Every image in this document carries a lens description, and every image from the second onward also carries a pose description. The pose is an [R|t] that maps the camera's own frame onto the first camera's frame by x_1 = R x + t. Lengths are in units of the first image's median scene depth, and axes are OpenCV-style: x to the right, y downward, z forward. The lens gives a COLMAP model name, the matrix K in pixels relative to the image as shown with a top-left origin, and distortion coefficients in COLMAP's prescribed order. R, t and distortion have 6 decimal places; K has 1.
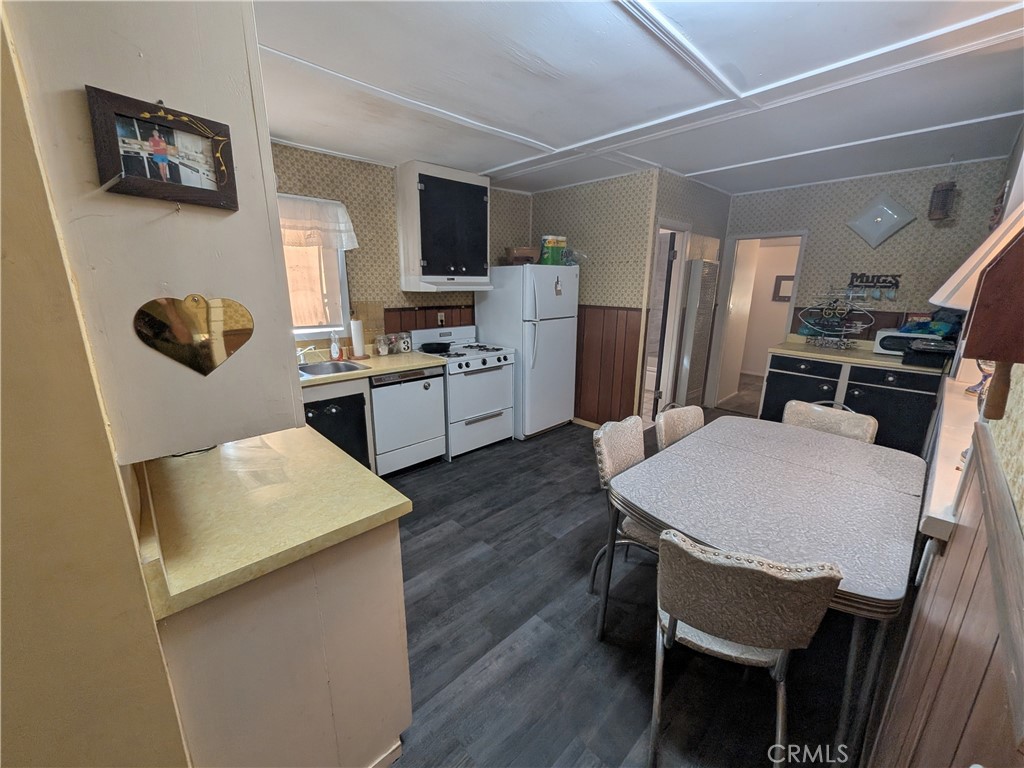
lens RADIAL K [[408.5, 0, 514.5], [0, 408.5, 382.8], [0, 0, 1]] dist [0.002801, 0.000457]
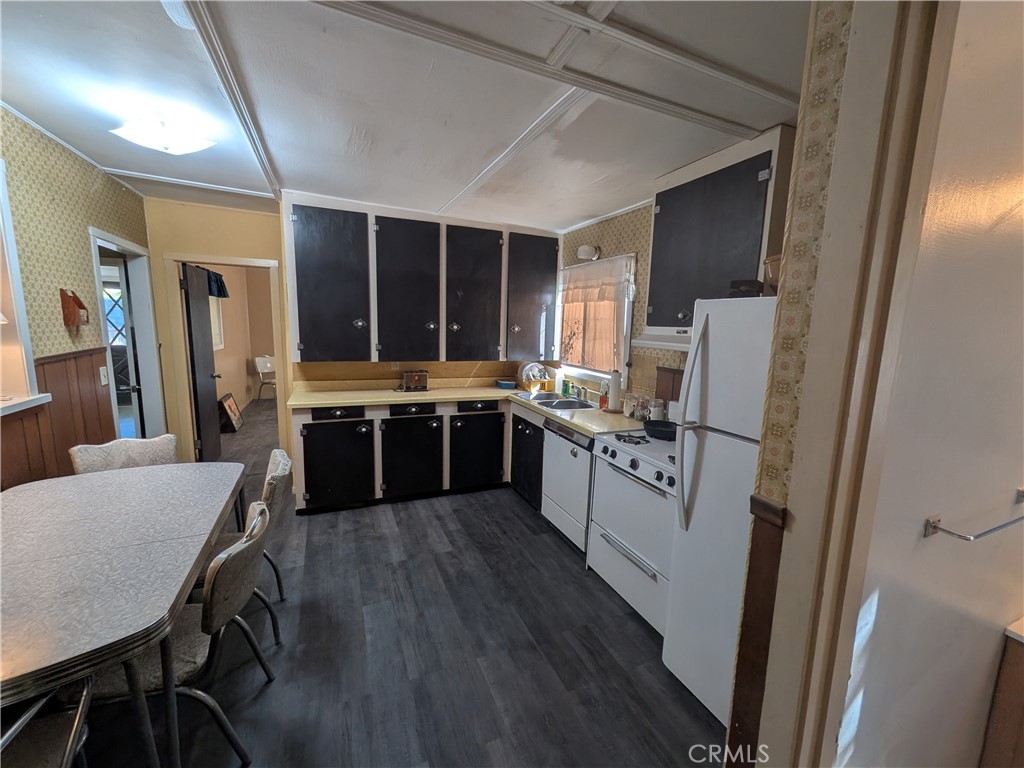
lens RADIAL K [[408.5, 0, 514.5], [0, 408.5, 382.8], [0, 0, 1]] dist [0.002801, 0.000457]
pose [[-0.338114, 0.117771, -0.933707, 0.645973], [-0.260025, 0.941826, 0.212956, -0.297843], [0.904470, 0.314790, -0.287821, 1.175330]]
